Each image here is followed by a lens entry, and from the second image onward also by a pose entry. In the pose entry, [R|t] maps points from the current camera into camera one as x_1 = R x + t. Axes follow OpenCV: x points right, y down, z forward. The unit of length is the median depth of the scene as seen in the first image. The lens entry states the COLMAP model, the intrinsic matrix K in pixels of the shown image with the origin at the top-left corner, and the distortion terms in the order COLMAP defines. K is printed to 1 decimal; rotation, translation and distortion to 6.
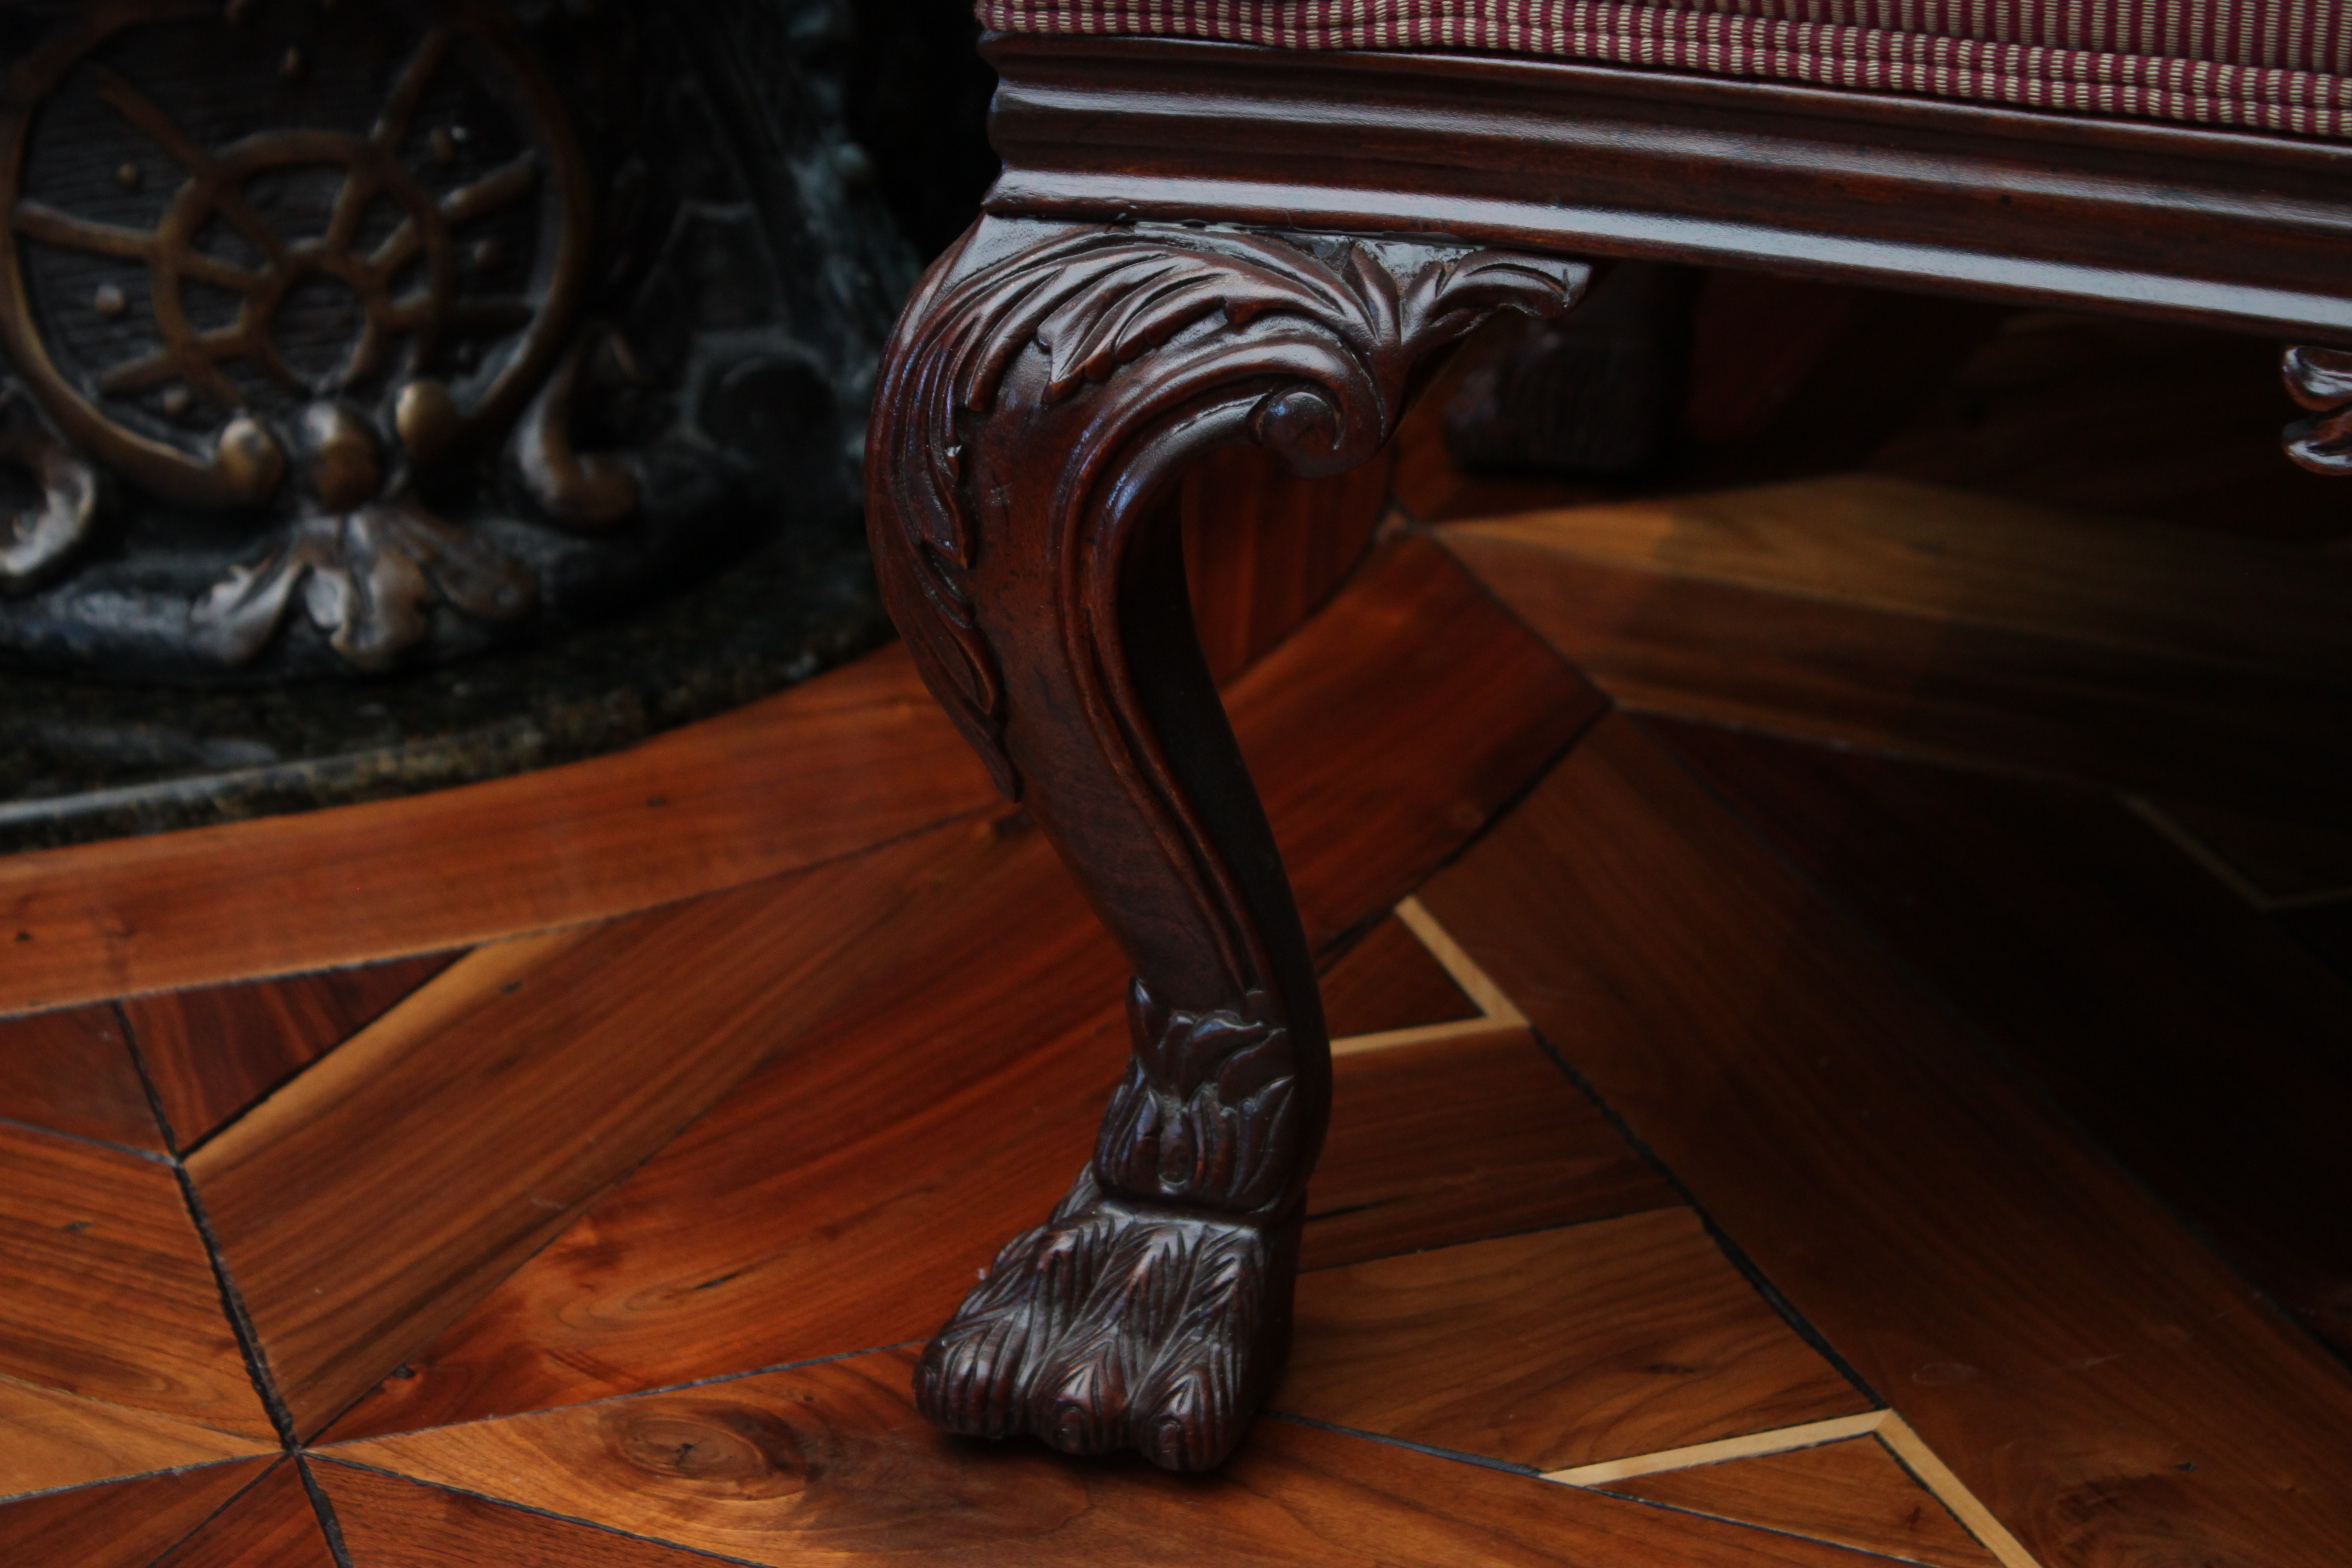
lens RADIAL K [[5611.3, 0, 1176.0], [0, 5611.3, 784.0], [0, 0, 1]] dist [0.043279, 0.294212]
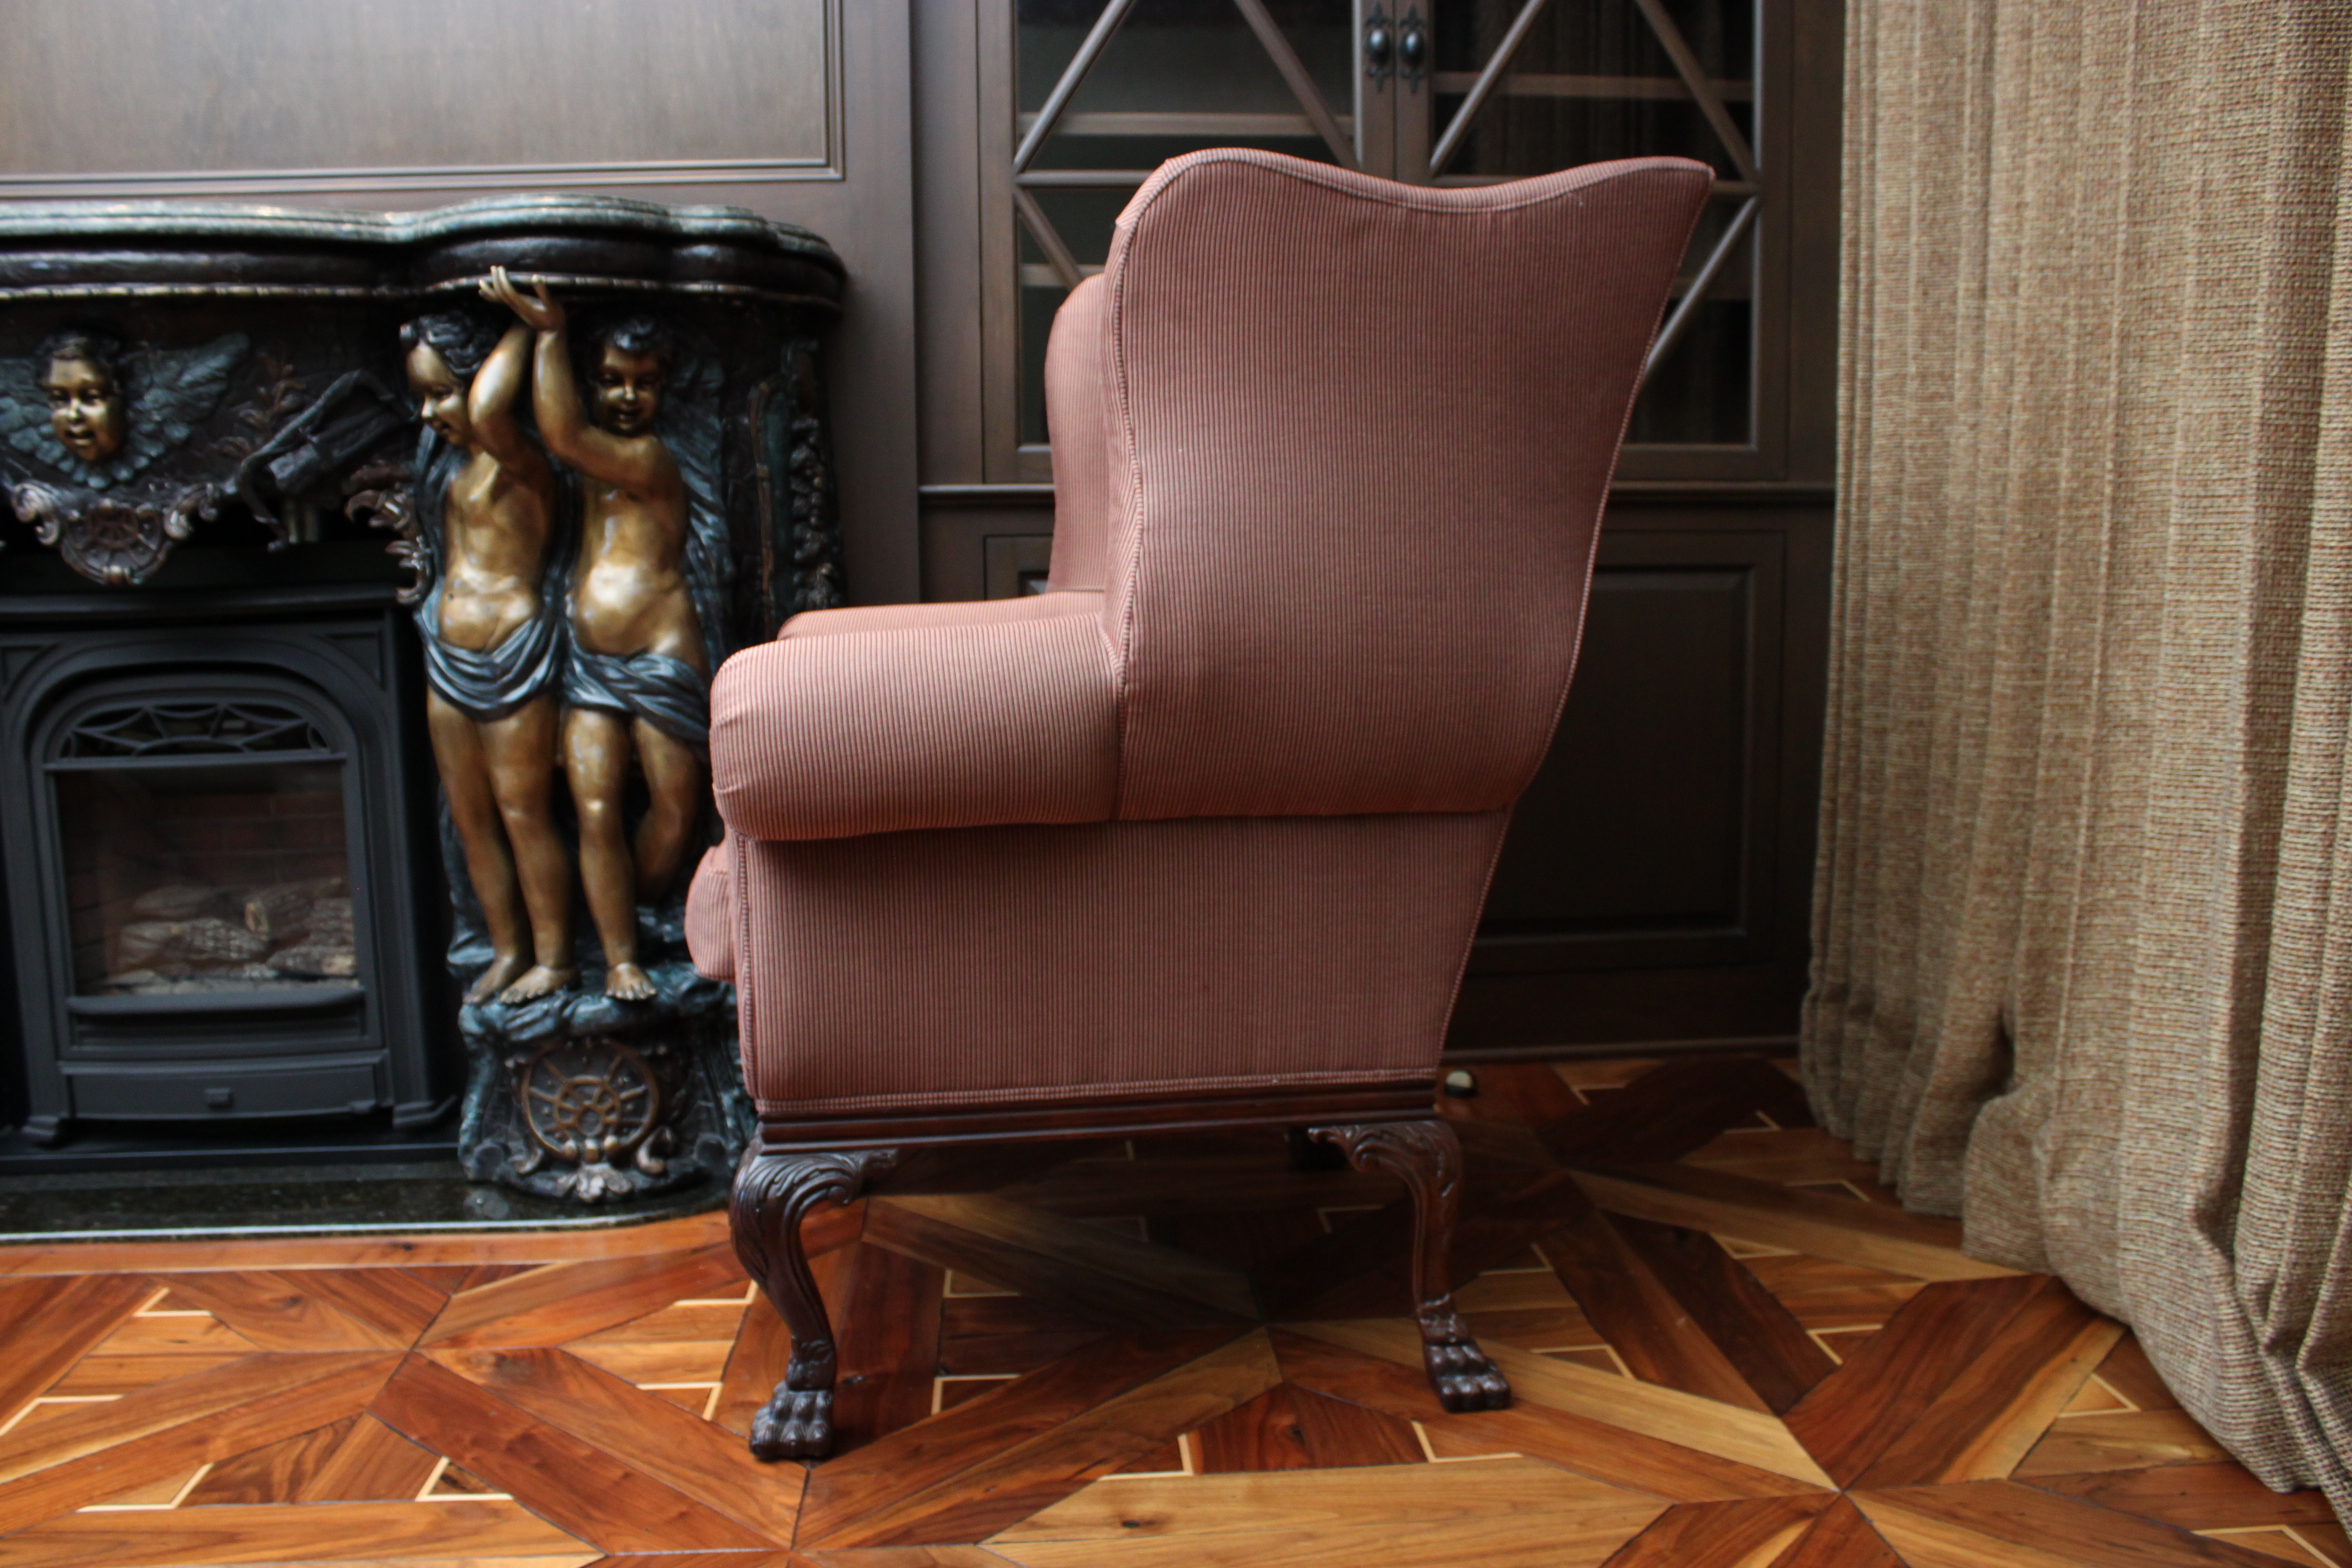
lens RADIAL K [[1961.5, 0, 1176.0], [0, 1961.5, 784.0], [0, 0, 1]] dist [-0.161576, 0.115768]
pose [[0.966214, 0.021579, -0.256837, 0.951692], [-0.091596, 0.960190, -0.263905, 0.027859], [0.240917, 0.278514, 0.929725, -0.499365]]
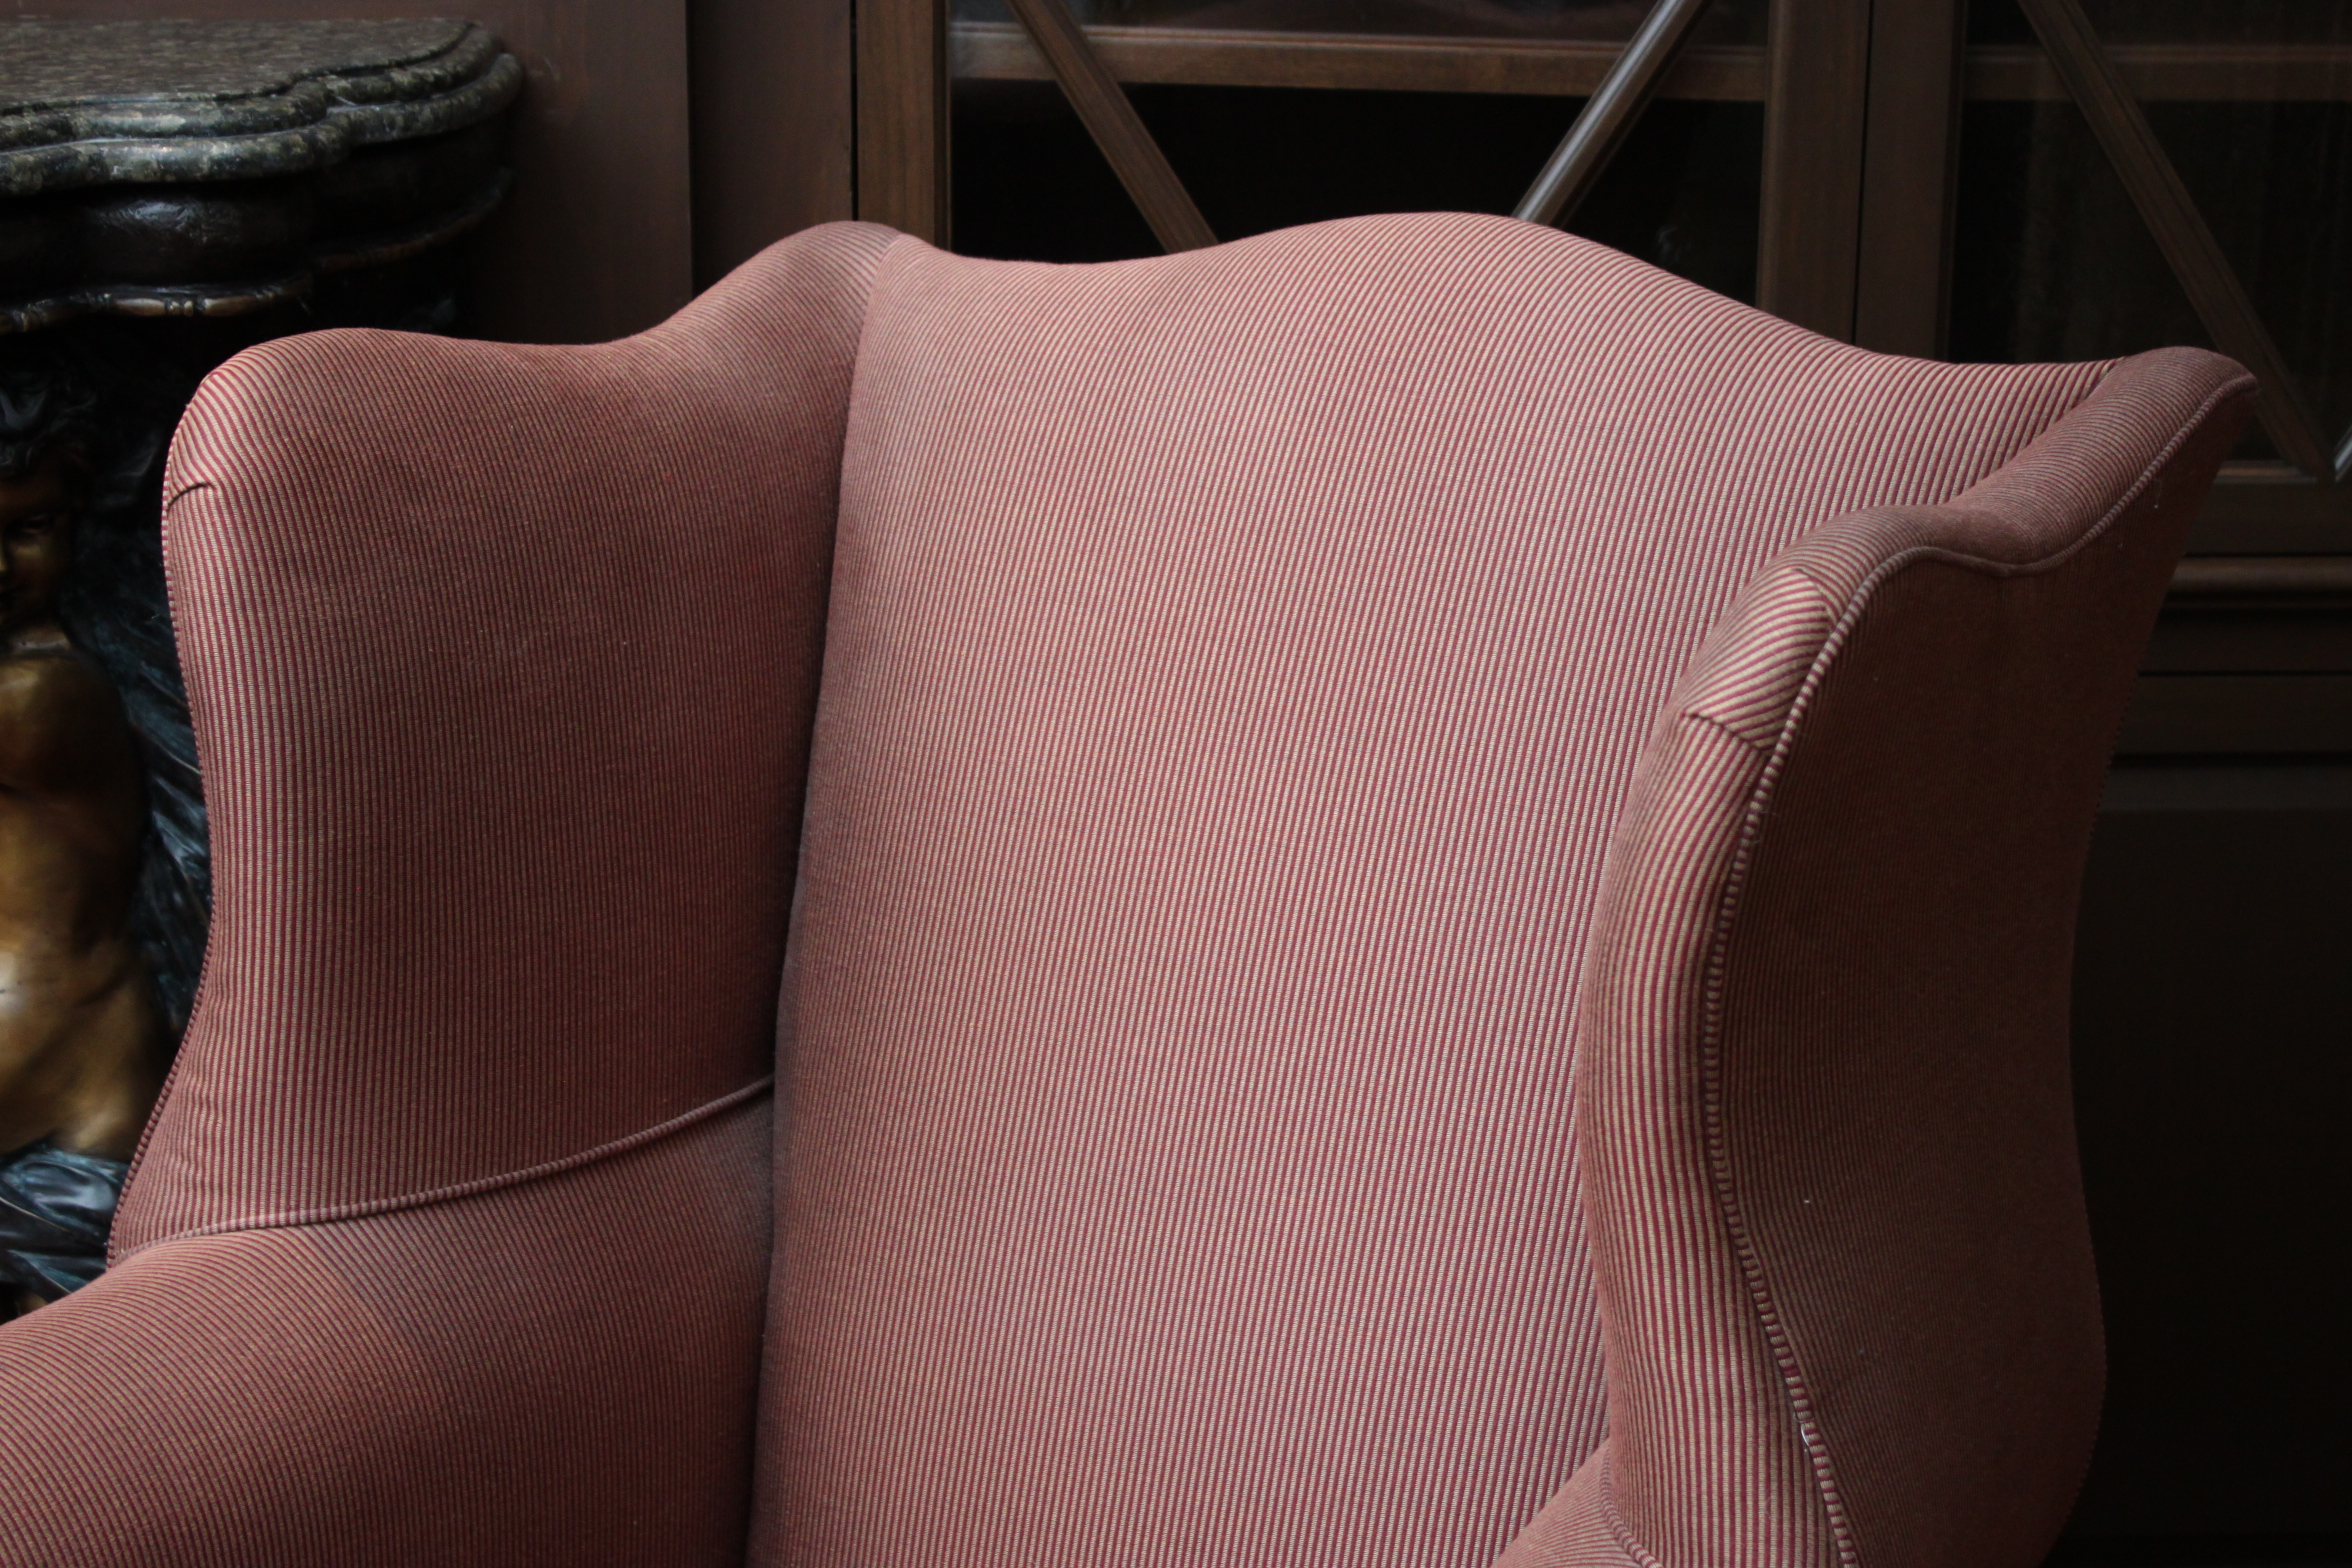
lens RADIAL K [[4516.5, 0, 1172.5], [0, 4516.5, 751.1], [0, 0, 1]] dist [0.006838, 0.004778]
pose [[0.956063, 0.084456, -0.280732, 0.914457], [-0.121916, 0.985411, -0.118746, -0.612805], [0.266608, 0.147755, 0.952412, -0.591751]]
